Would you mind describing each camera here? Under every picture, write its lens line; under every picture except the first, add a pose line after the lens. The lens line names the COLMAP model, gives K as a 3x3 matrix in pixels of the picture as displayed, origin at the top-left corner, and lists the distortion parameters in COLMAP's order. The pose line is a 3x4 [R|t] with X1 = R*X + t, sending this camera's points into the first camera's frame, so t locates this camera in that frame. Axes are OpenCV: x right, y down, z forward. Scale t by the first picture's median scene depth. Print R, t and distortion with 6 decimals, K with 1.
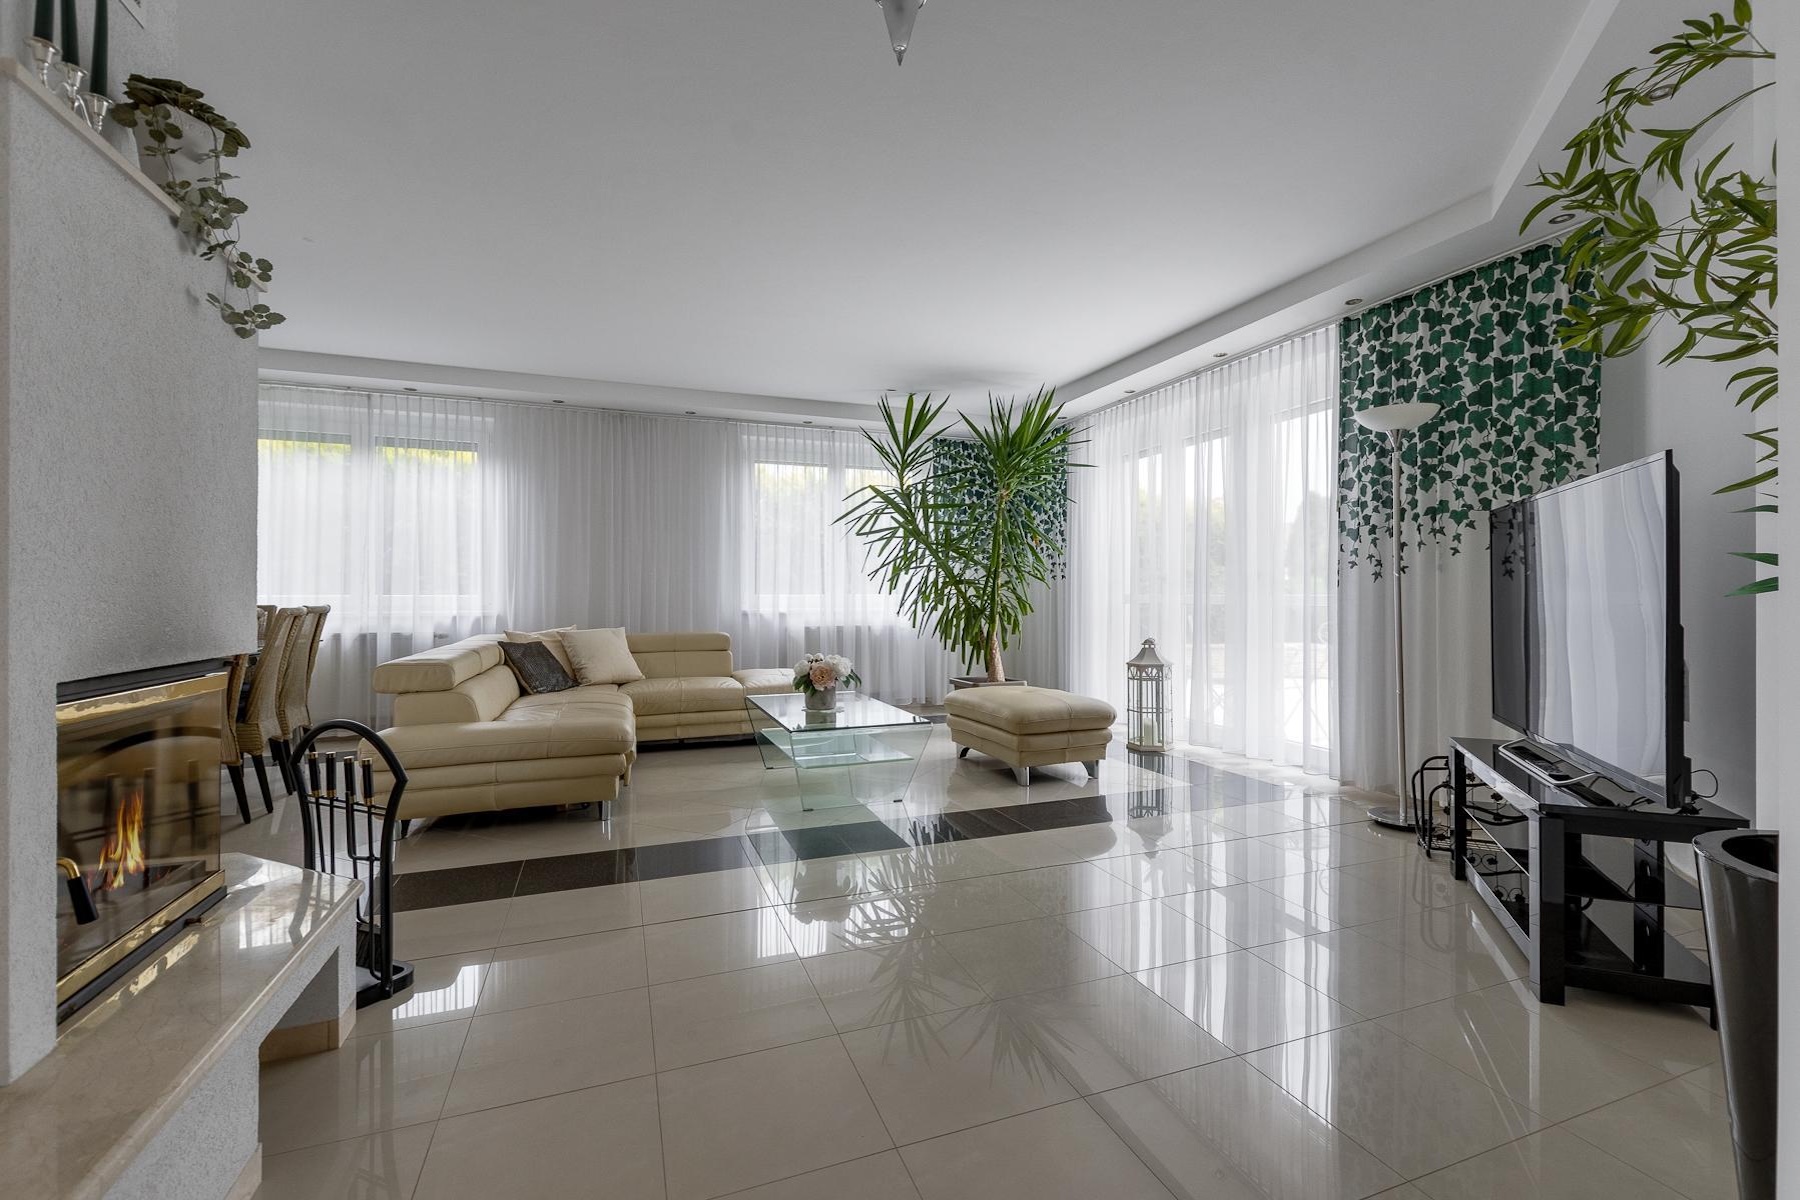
lens RADIAL K [[835.2, 0, 895.4], [0, 835.2, 597.9], [0, 0, 1]] dist [0.022848, 0.001377]
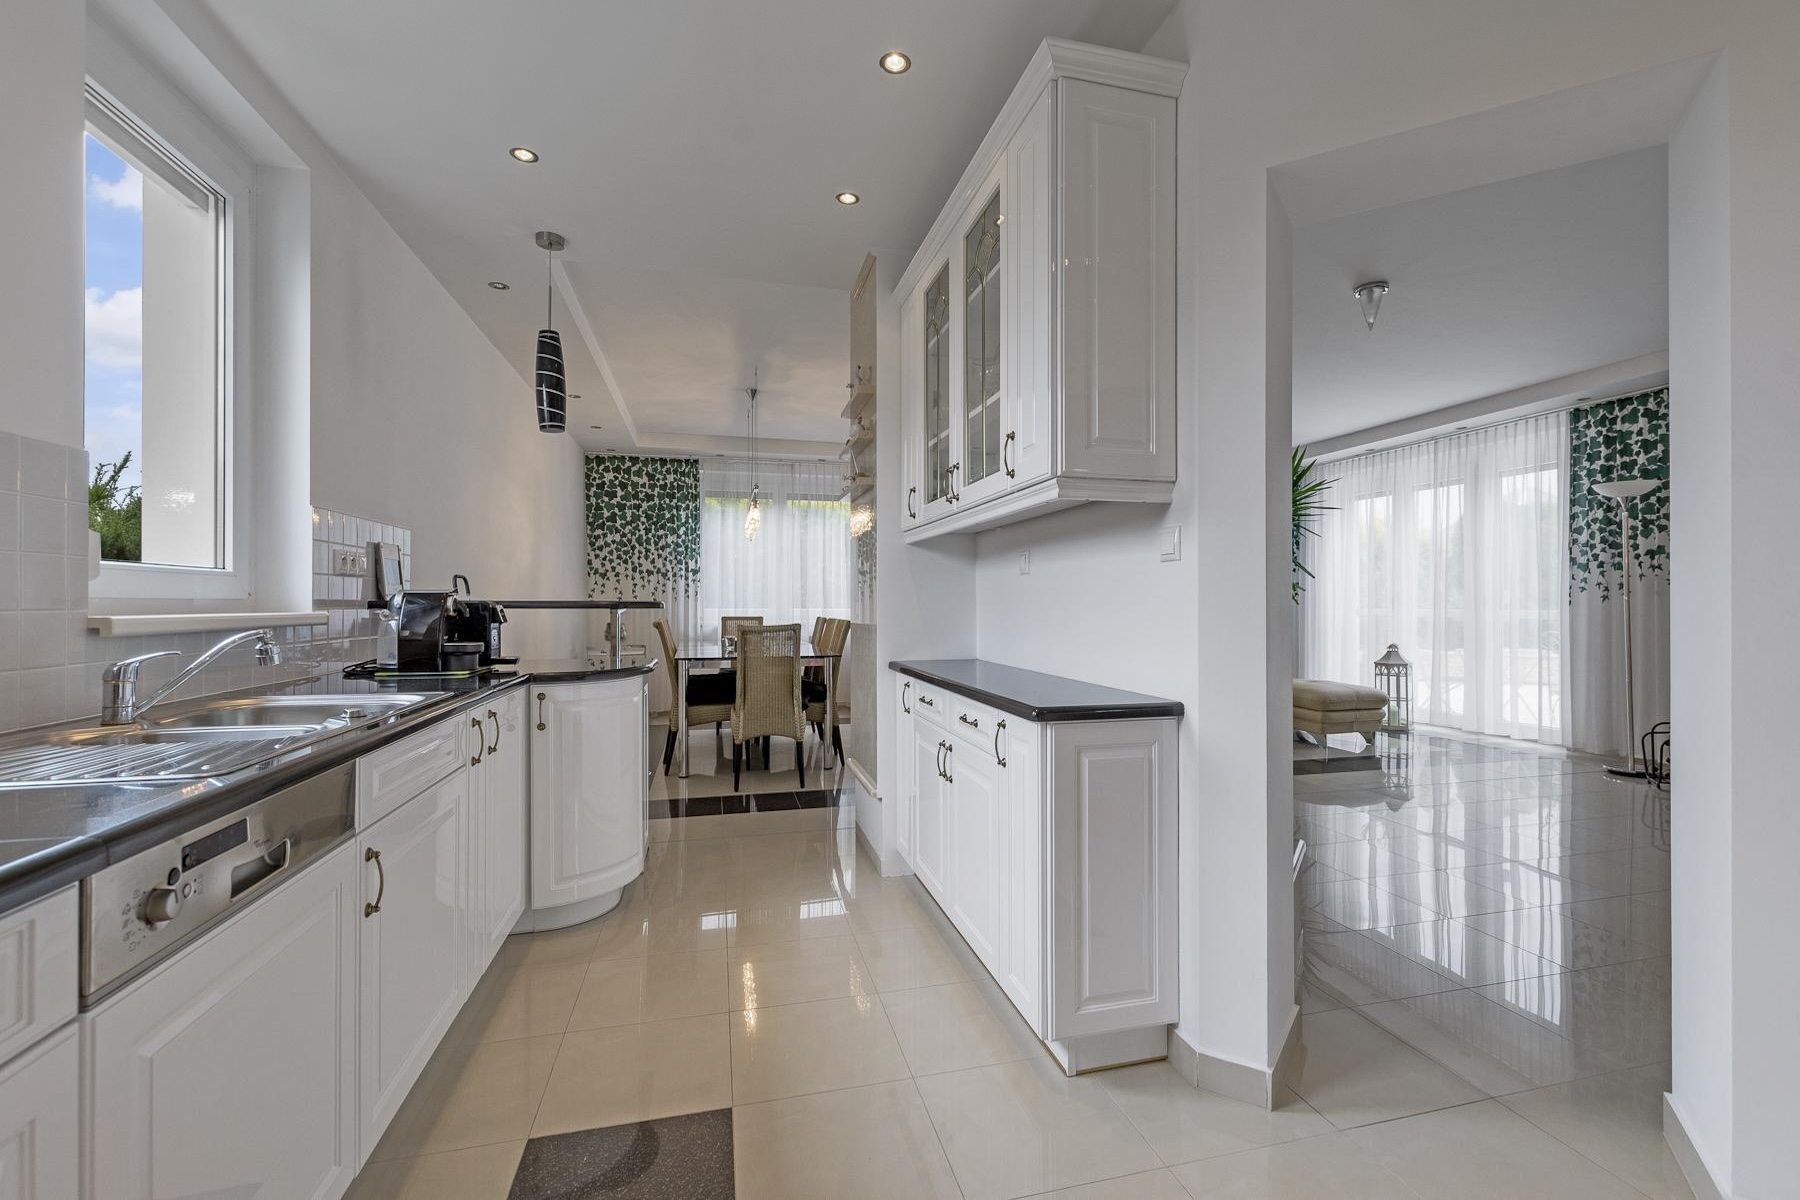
lens RADIAL K [[835.2, 0, 904.9], [0, 835.2, 596.0], [0, 0, 1]] dist [0.022848, 0.001377]
pose [[0.993400, 0.000286, -0.114703, -0.399416], [-0.001357, 0.999956, -0.009251, -0.015622], [0.114696, 0.009345, 0.993357, -0.501472]]
